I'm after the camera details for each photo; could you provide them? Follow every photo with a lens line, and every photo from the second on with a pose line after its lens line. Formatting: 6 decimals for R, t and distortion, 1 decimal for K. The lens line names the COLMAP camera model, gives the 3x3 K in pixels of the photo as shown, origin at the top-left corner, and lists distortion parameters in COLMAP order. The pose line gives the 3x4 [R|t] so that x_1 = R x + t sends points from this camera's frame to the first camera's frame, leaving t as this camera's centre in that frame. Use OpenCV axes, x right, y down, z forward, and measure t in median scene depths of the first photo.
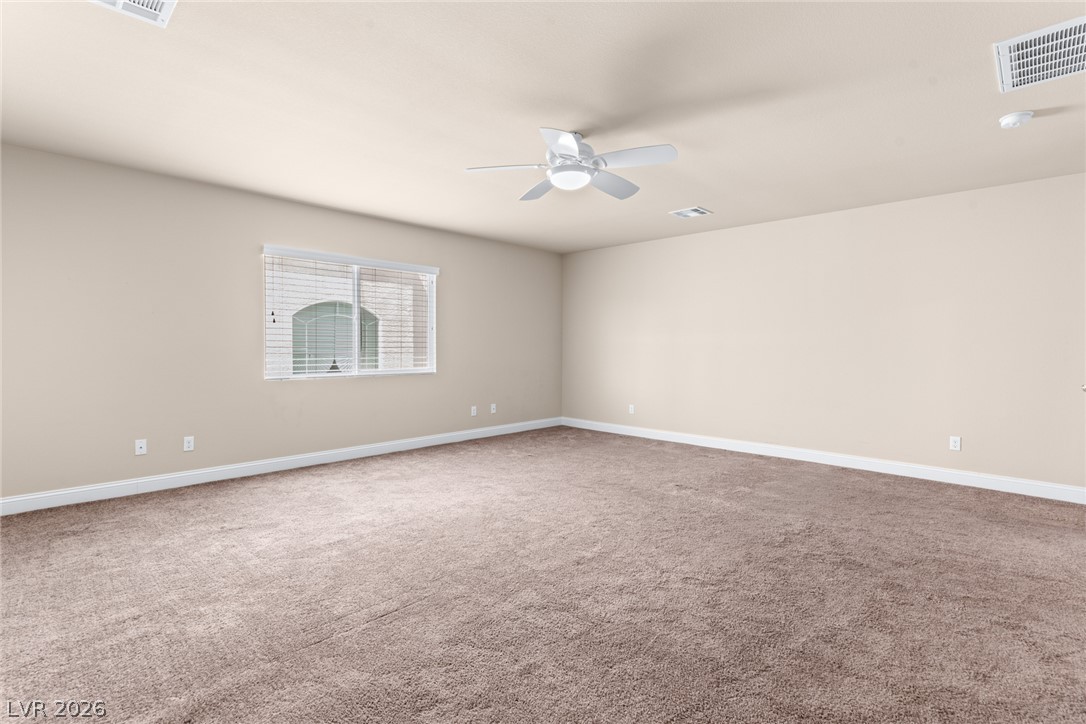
lens RADIAL K [[530.6, 0, 558.1], [0, 530.6, 354.3], [0, 0, 1]] dist [-0.000279, -0.000154]
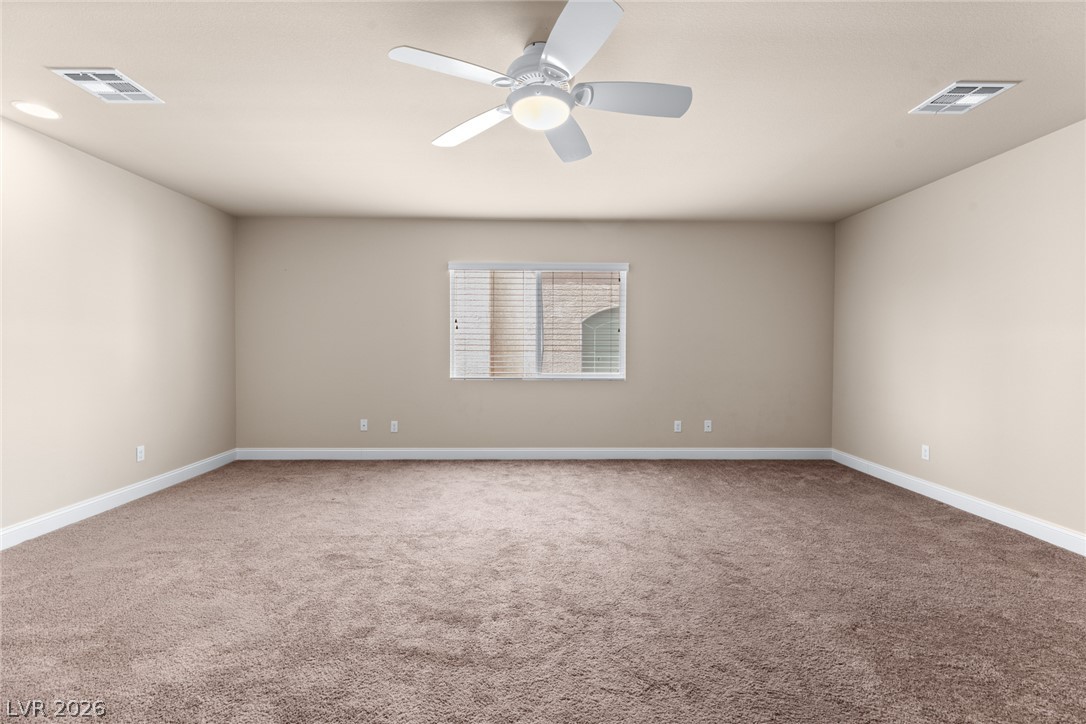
lens RADIAL K [[497.2, 0, 539.5], [0, 497.2, 352.5], [0, 0, 1]] dist [0.008275, -0.001568]
pose [[0.685130, 0.003568, -0.728412, 0.399128], [-0.012454, 0.999899, -0.006816, -0.004227], [0.728315, 0.013742, 0.685105, 0.432702]]
